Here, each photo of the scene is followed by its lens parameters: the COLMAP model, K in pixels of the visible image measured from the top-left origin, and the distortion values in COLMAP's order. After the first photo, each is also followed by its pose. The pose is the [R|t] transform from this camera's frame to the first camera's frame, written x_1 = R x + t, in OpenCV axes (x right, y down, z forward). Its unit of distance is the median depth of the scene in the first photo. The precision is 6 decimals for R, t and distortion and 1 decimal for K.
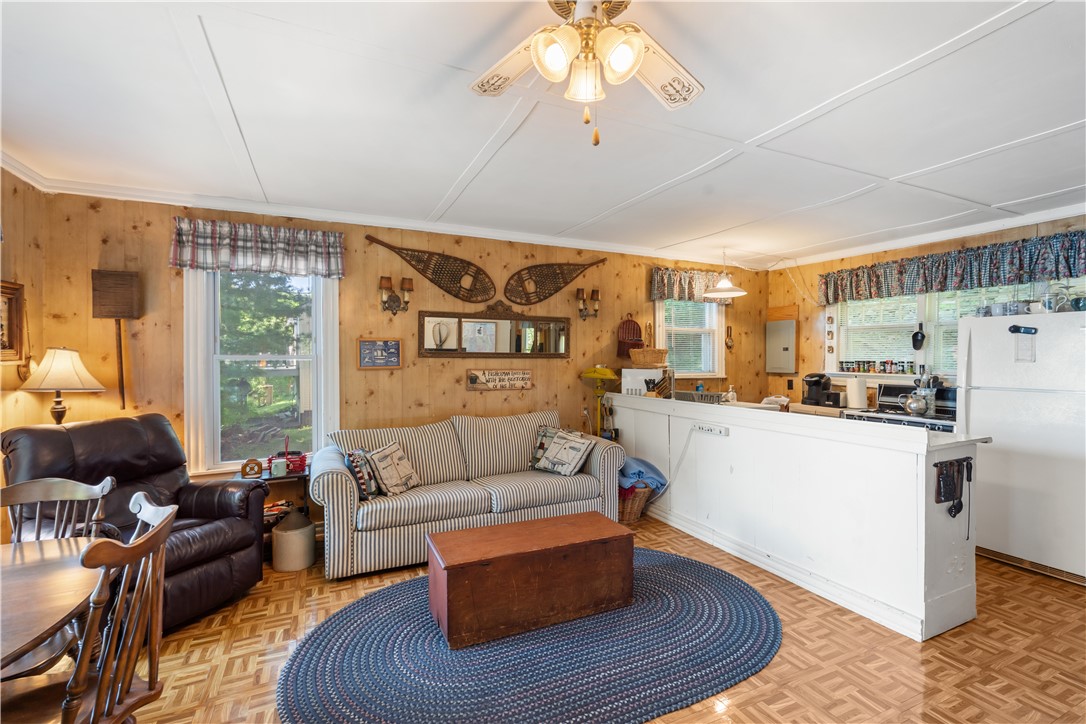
lens RADIAL K [[488.9, 0, 545.6], [0, 488.9, 366.3], [0, 0, 1]] dist [-0.003225, -0.000716]
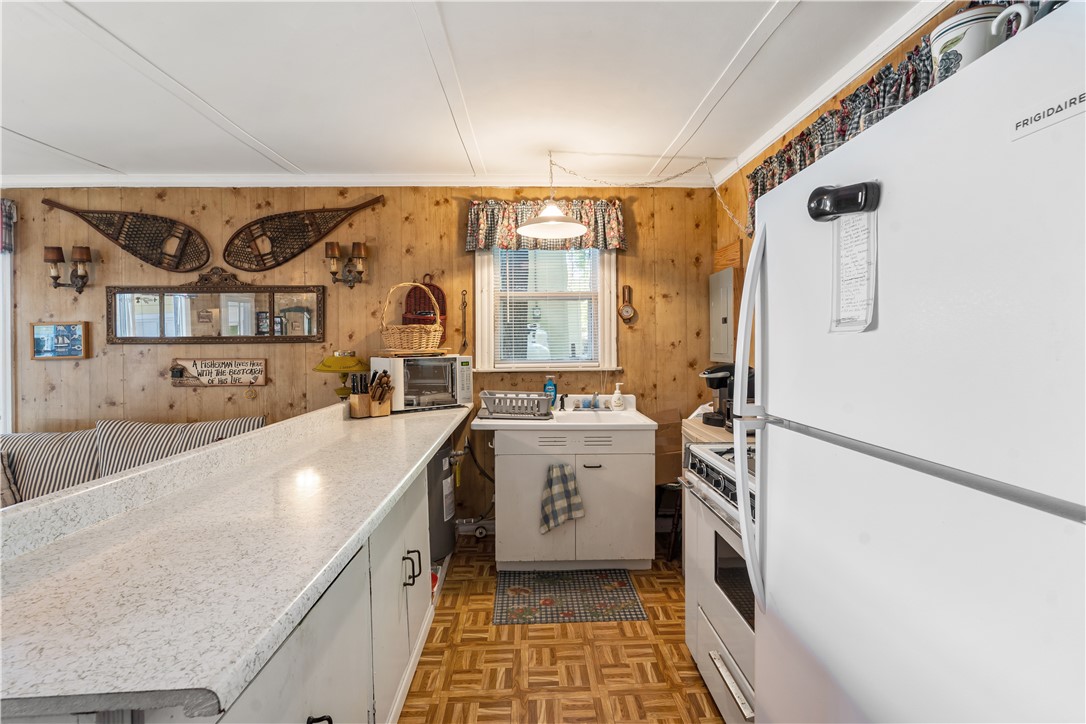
lens RADIAL K [[488.9, 0, 544.2], [0, 488.9, 352.9], [0, 0, 1]] dist [-0.003225, -0.000716]
pose [[0.918669, -0.005281, -0.394992, 0.655369], [0.007733, 0.999959, 0.004614, -0.002334], [0.394951, -0.007293, 0.918673, 0.499295]]
